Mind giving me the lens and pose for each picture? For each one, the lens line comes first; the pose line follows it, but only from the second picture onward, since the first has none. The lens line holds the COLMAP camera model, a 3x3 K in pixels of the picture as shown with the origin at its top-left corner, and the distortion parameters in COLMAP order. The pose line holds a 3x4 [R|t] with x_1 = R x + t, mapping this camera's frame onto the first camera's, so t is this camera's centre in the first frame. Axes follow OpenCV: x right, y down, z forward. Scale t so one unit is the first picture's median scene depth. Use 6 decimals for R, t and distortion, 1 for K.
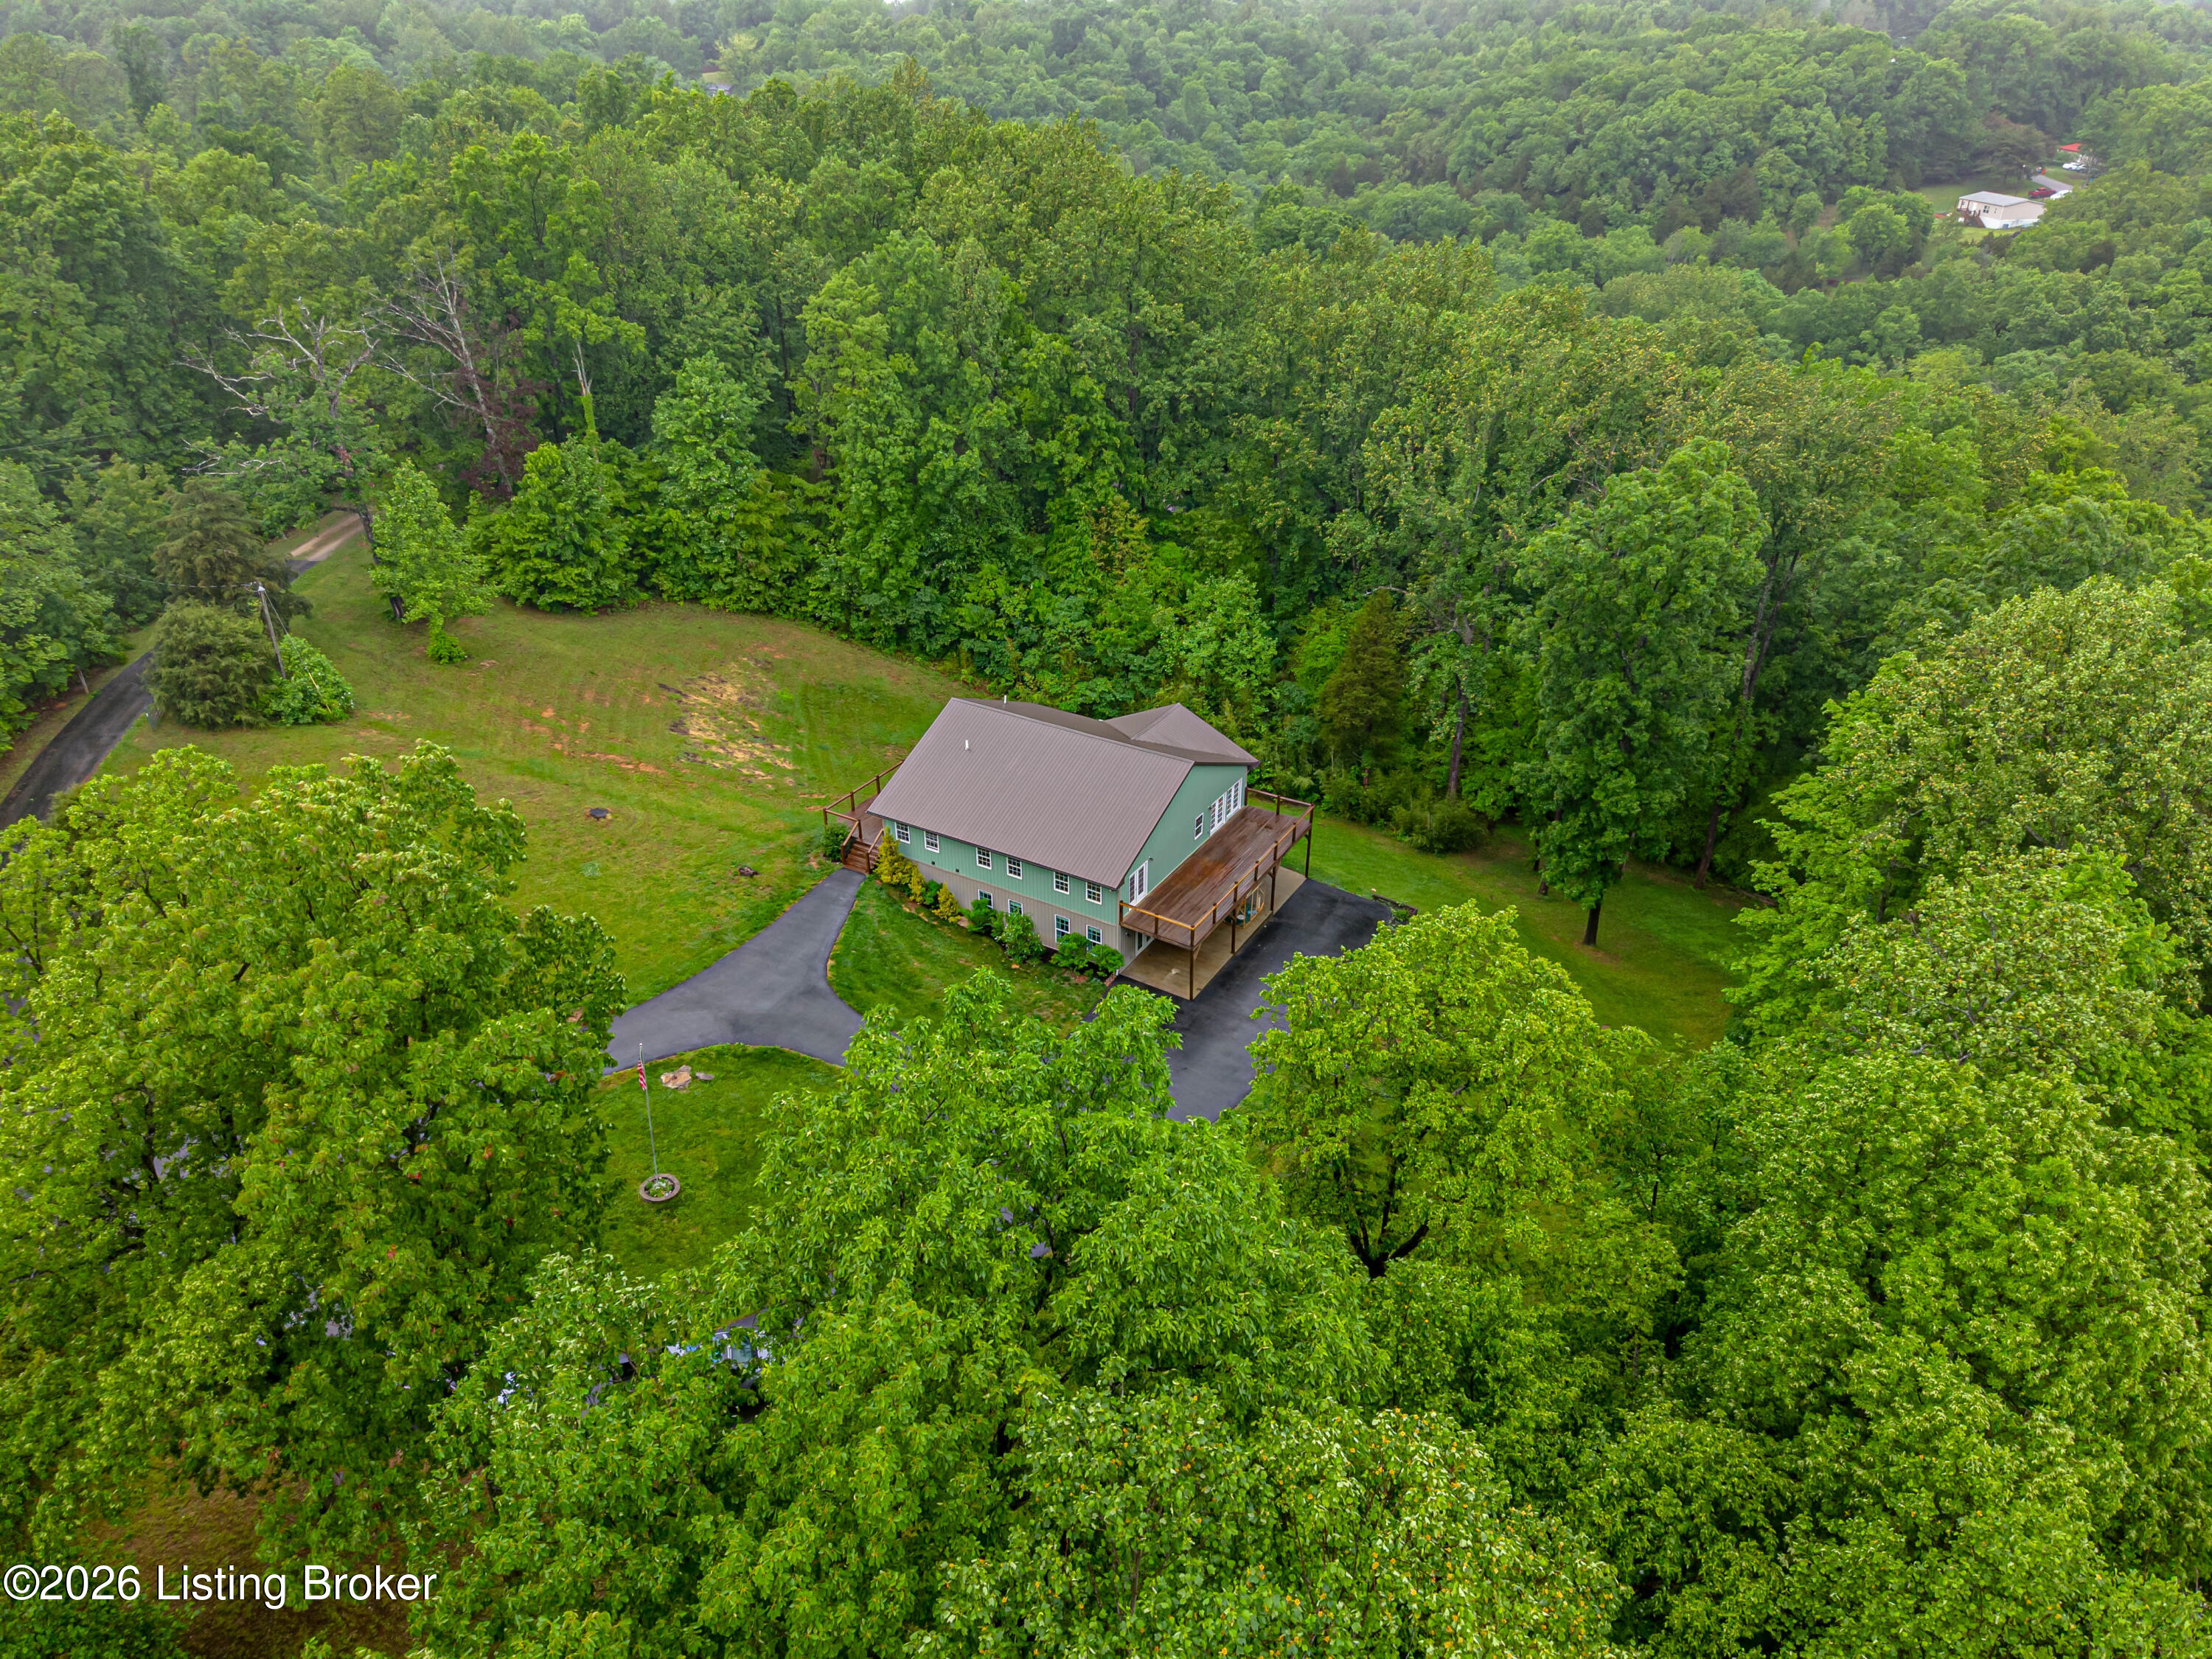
lens RADIAL K [[1483.0, 0, 1111.0], [0, 1483.0, 840.1], [0, 0, 1]] dist [0.305961, -0.347179]
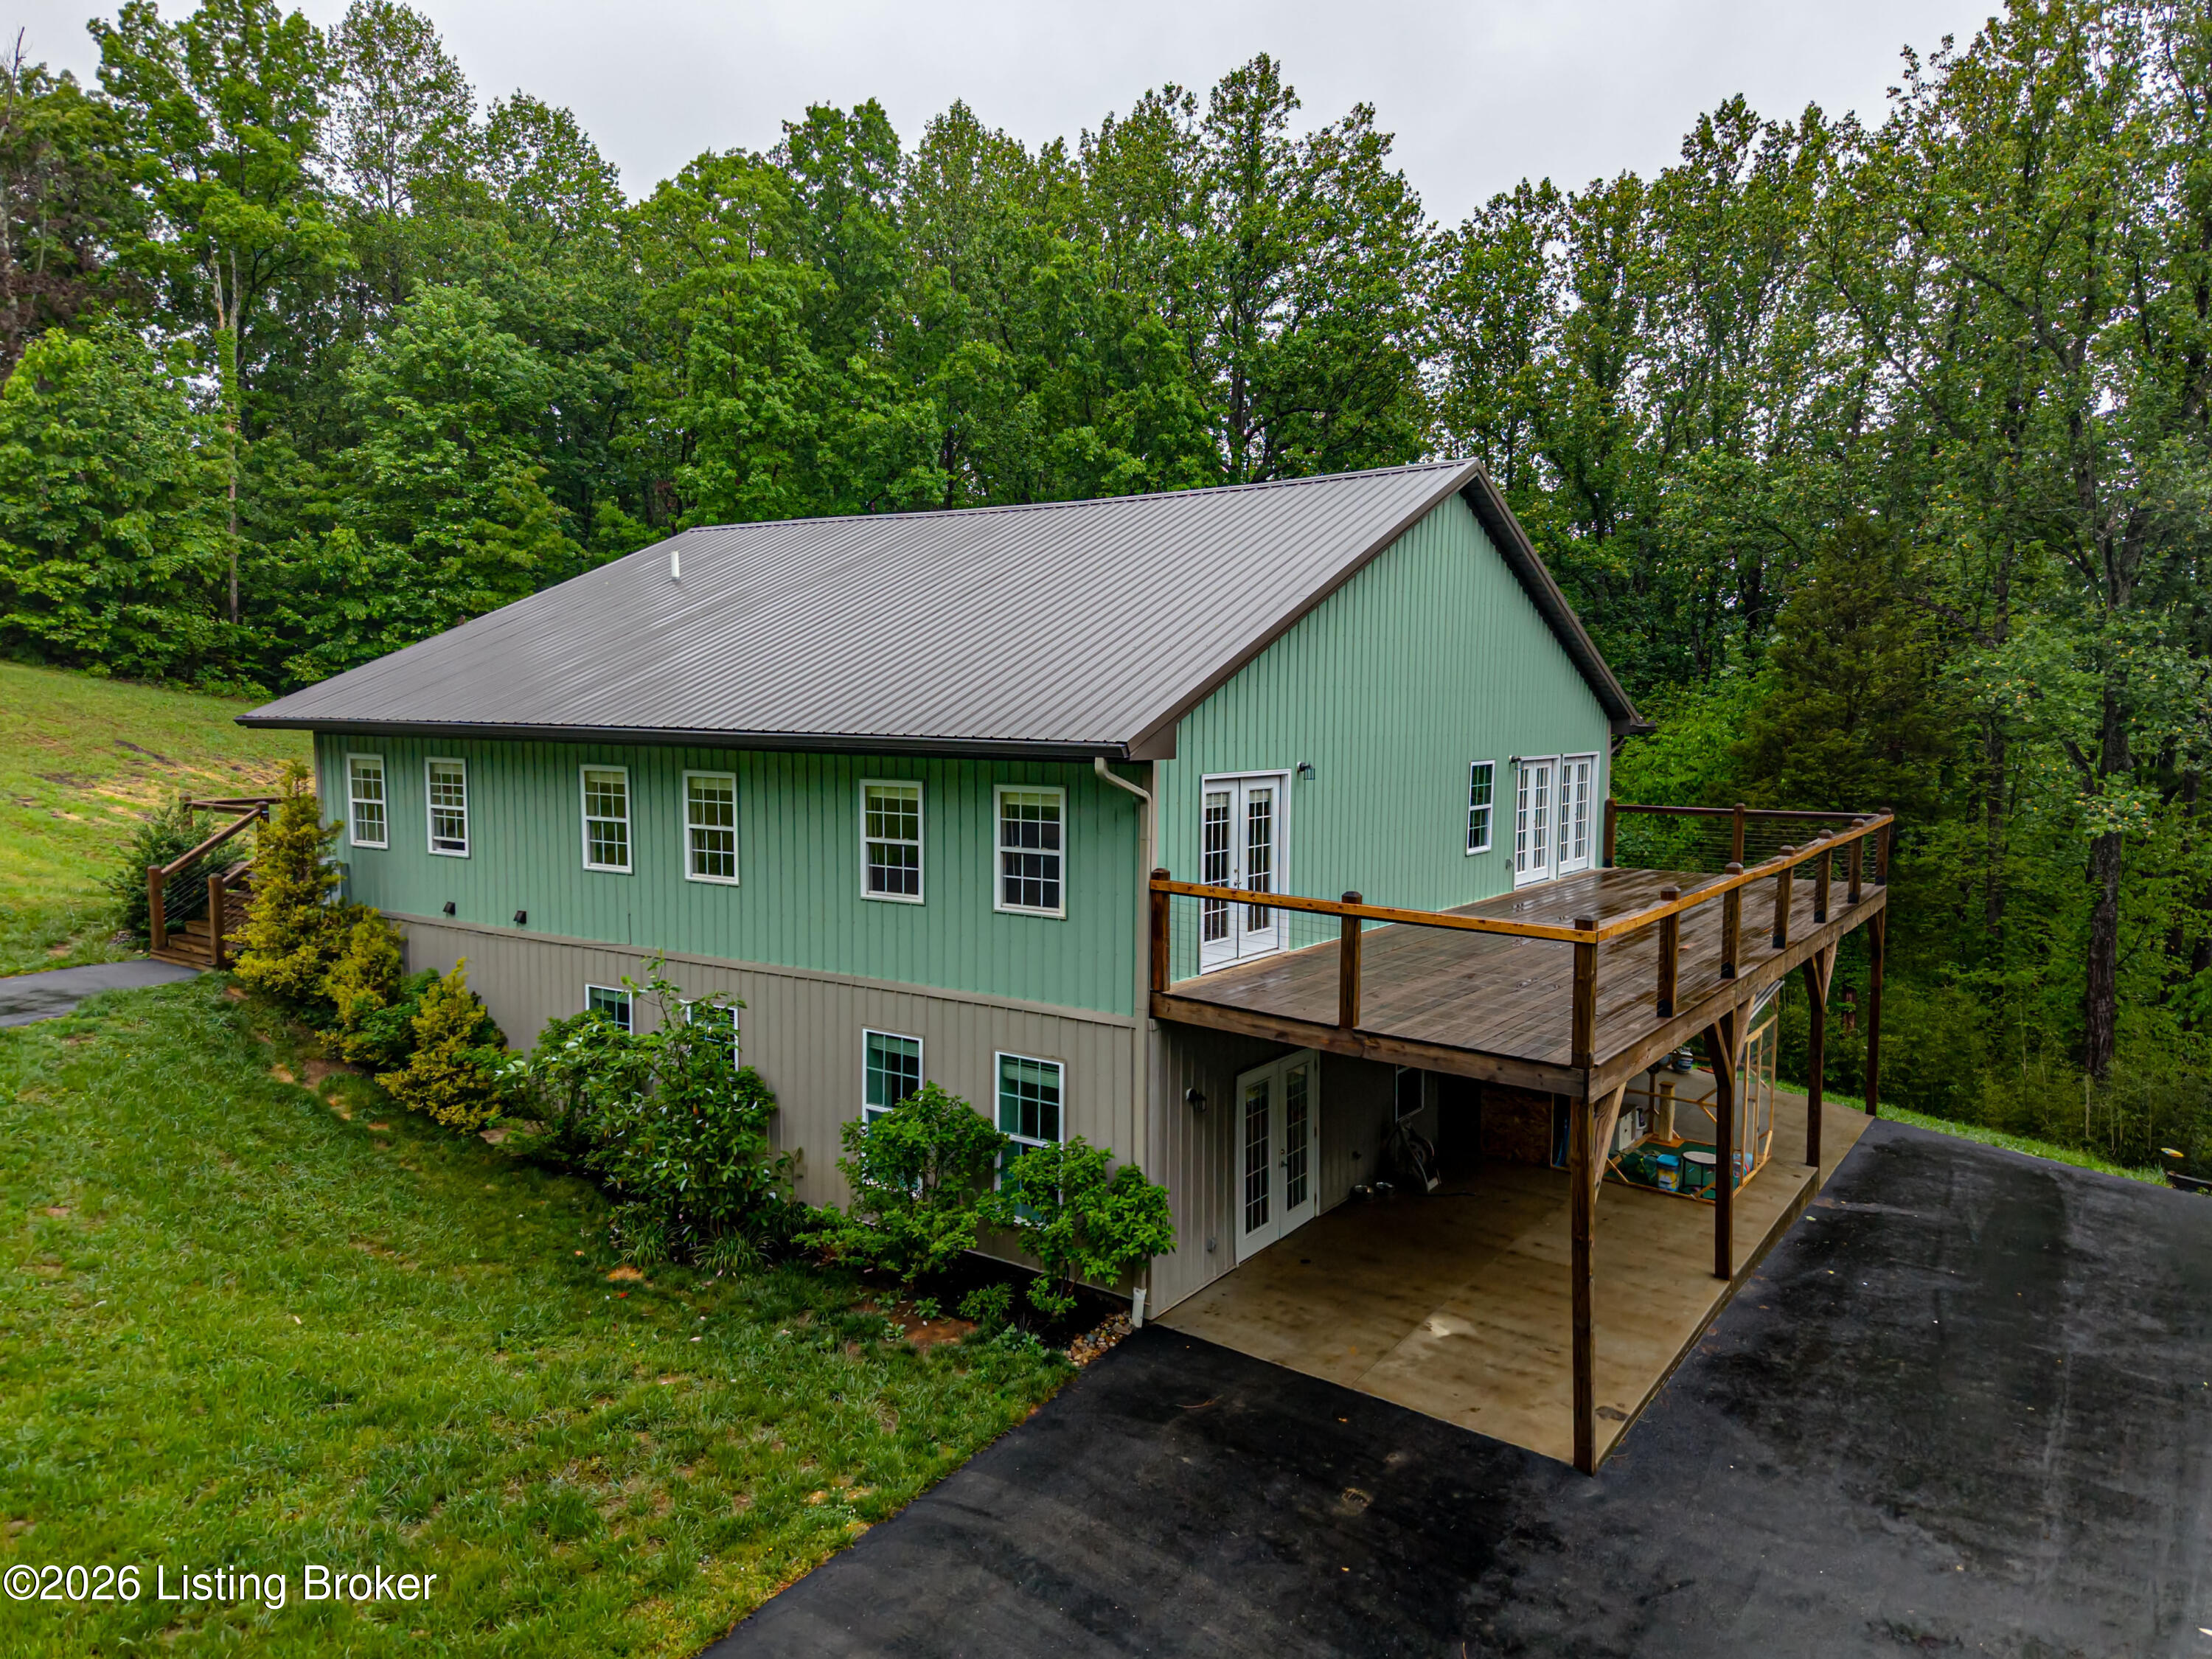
lens RADIAL K [[1483.0, 0, 1111.0], [0, 1483.0, 840.1], [0, 0, 1]] dist [0.305961, -0.347179]
pose [[0.997468, 0.016451, -0.069184, 0.011058], [-0.043073, 0.913876, -0.403702, 0.095850], [0.056584, 0.405660, 0.912271, 0.674210]]
